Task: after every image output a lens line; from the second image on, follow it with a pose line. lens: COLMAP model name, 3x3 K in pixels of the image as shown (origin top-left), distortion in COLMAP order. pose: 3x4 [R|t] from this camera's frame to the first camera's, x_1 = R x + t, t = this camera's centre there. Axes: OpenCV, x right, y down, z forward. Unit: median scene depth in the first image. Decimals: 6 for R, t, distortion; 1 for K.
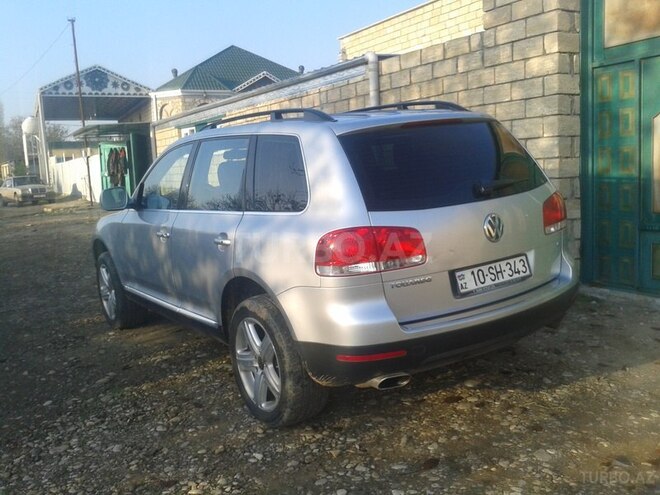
lens RADIAL K [[647.2, 0, 323.0], [0, 647.2, 251.0], [0, 0, 1]] dist [-0.010939, 0.000000]
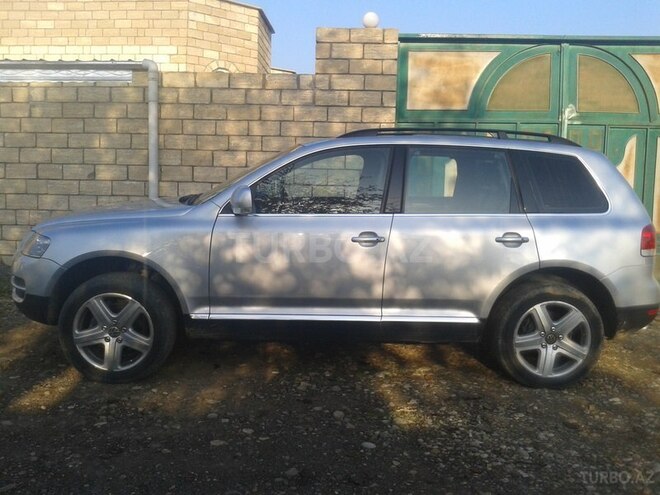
lens RADIAL K [[647.2, 0, 325.7], [0, 647.2, 245.5], [0, 0, 1]] dist [-0.010939, 0.000000]
pose [[0.521418, -0.008430, 0.853260, -0.800355], [0.065046, 0.997434, -0.029895, 0.005795], [-0.850819, 0.071089, 0.520628, 0.426308]]
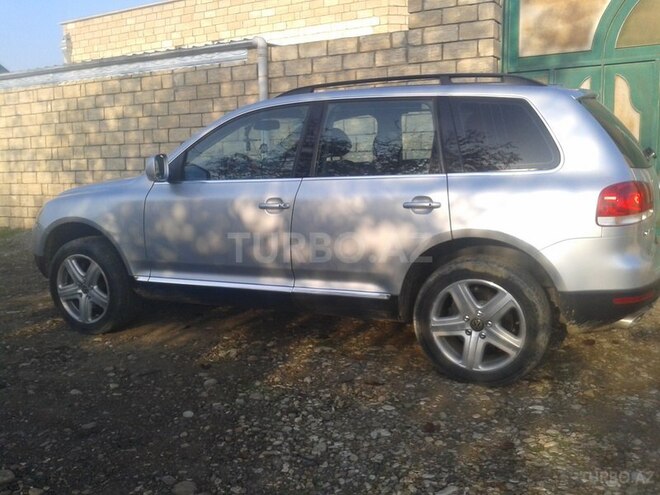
lens RADIAL K [[647.2, 0, 326.2], [0, 647.2, 247.5], [0, 0, 1]] dist [-0.010939, 0.000000]
pose [[0.855103, -0.033151, 0.517397, -0.481423], [0.043499, 0.999022, -0.007882, 0.031848], [-0.516630, 0.029246, 0.855709, 0.158241]]
